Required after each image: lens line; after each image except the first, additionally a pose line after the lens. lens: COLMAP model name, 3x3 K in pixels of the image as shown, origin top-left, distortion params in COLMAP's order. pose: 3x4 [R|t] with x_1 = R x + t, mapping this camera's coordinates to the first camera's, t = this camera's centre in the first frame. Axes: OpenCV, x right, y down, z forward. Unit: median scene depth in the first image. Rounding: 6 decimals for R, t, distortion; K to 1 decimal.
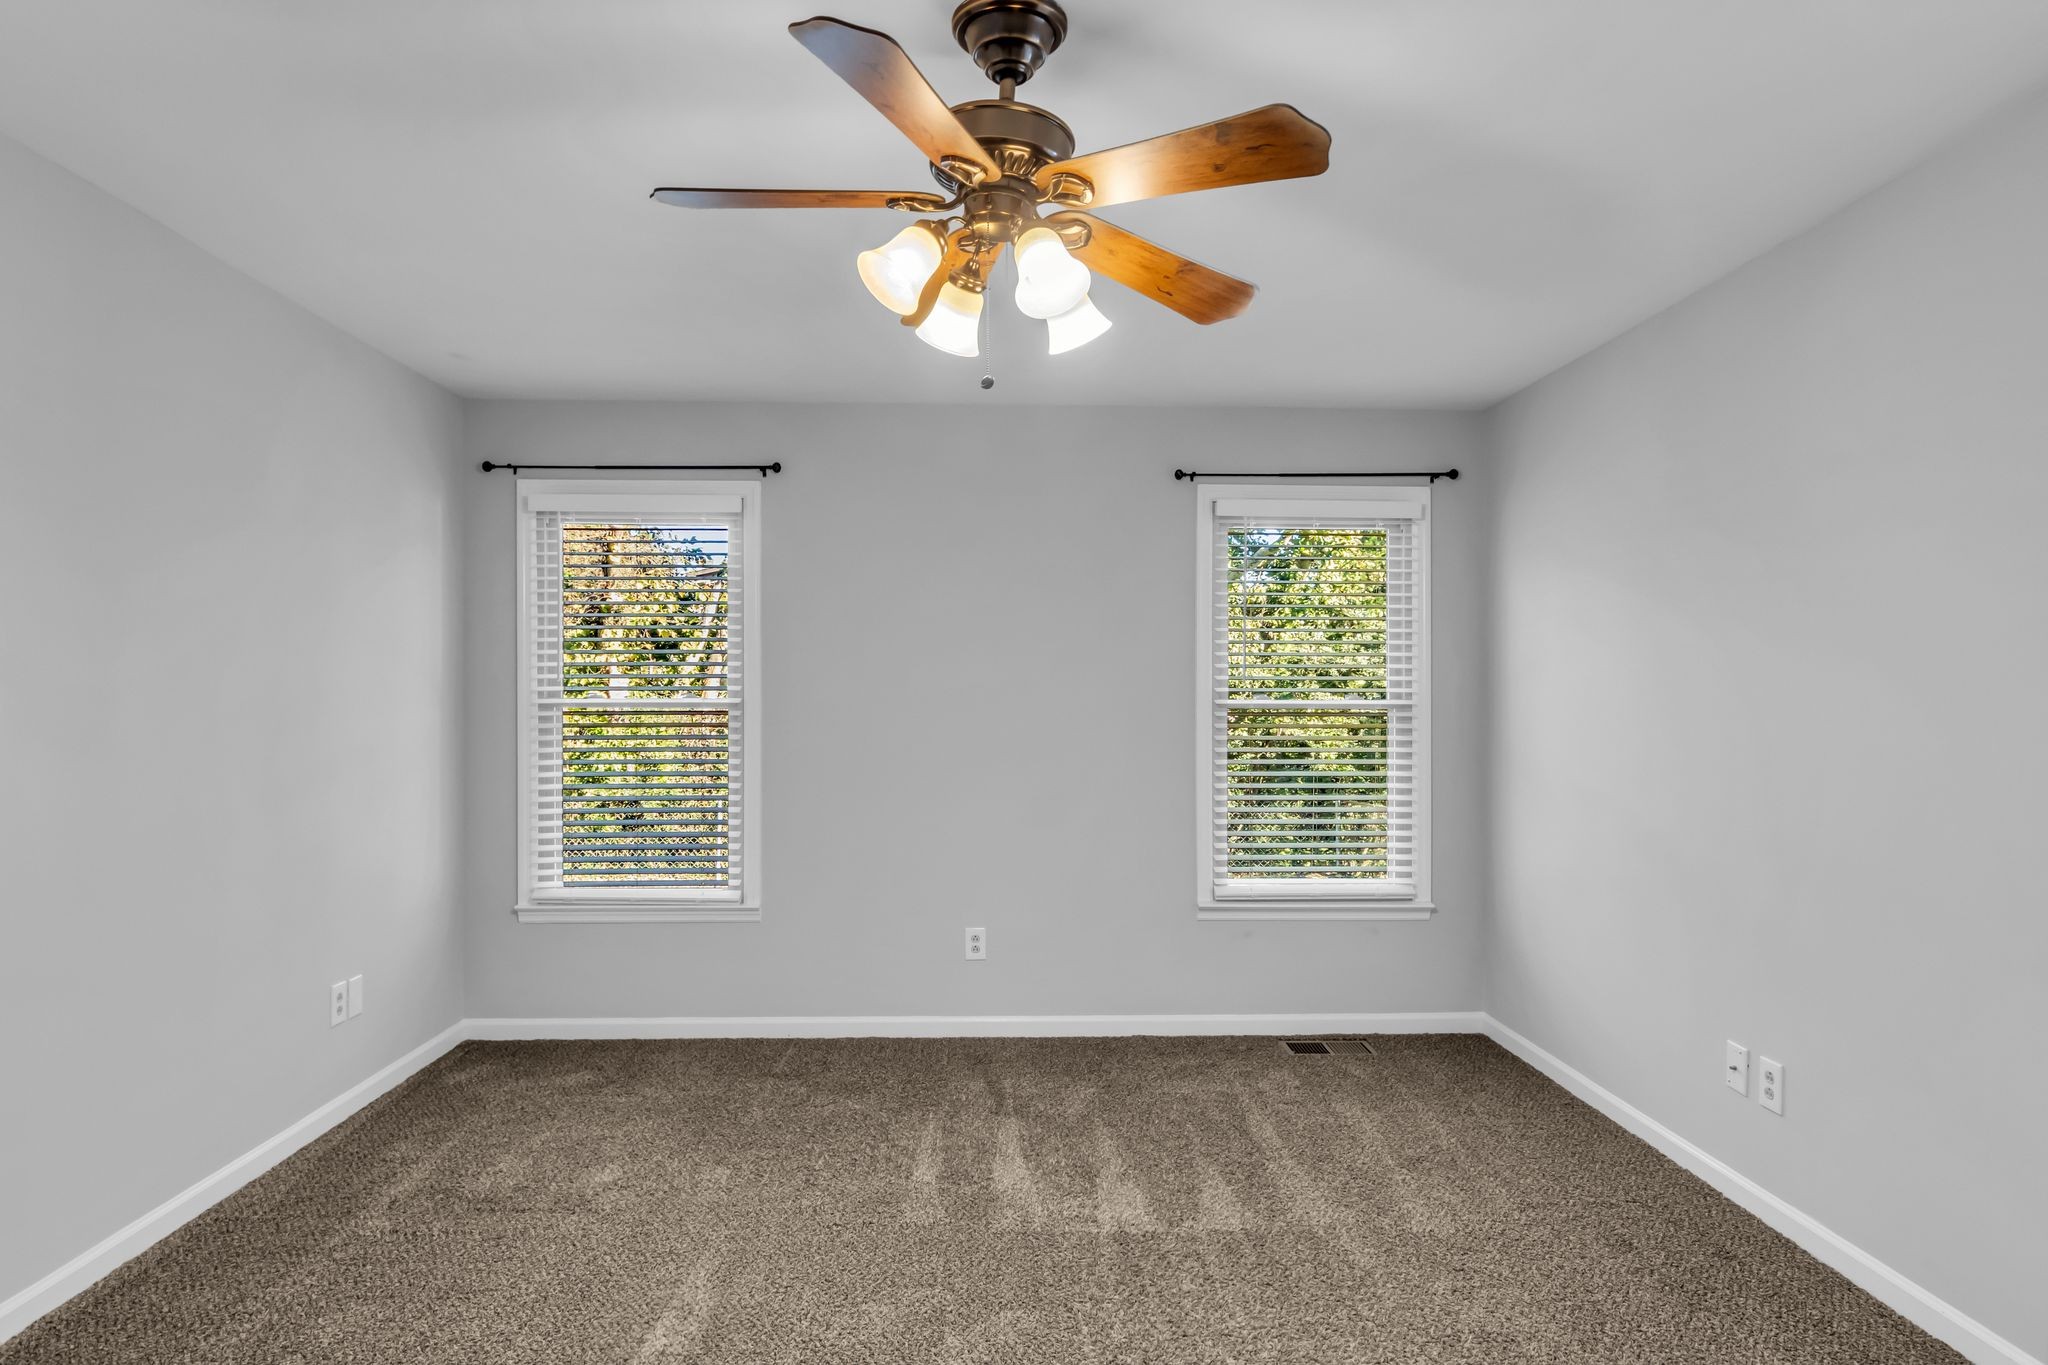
lens RADIAL K [[1193.1, 0, 1032.0], [0, 1193.1, 699.4], [0, 0, 1]] dist [0.007891, 0.001103]
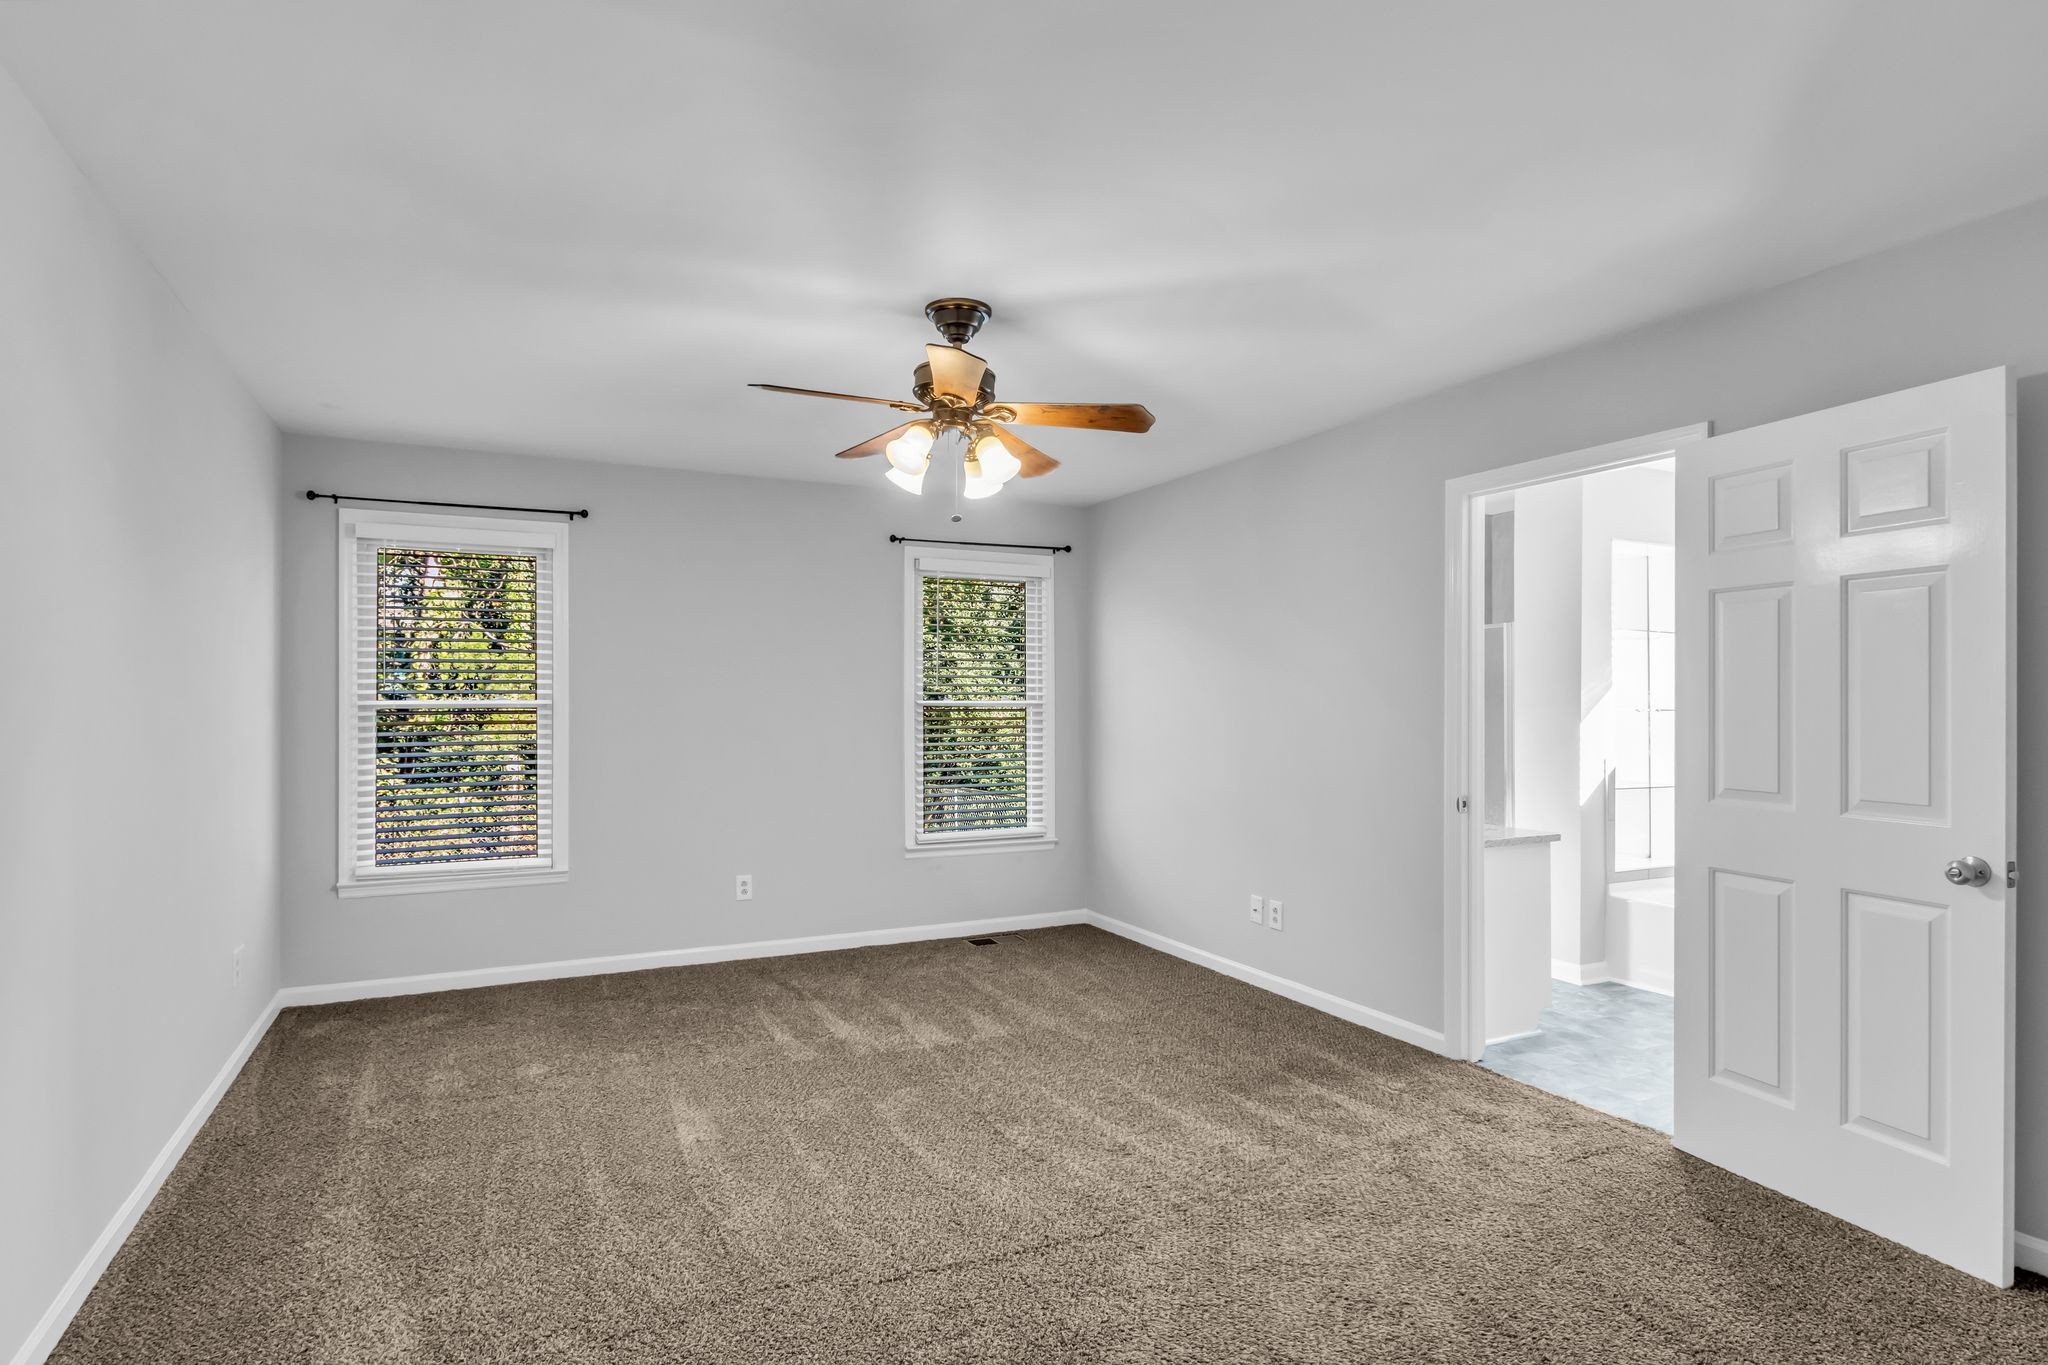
lens RADIAL K [[1086.1, 0, 1035.0], [0, 1086.1, 685.9], [0, 0, 1]] dist [0.002839, 0.001335]
pose [[0.905342, 0.003479, 0.424670, -0.282961], [0.002009, 0.999920, -0.012474, -0.000599], [-0.424679, 0.012146, 0.905262, -0.226815]]
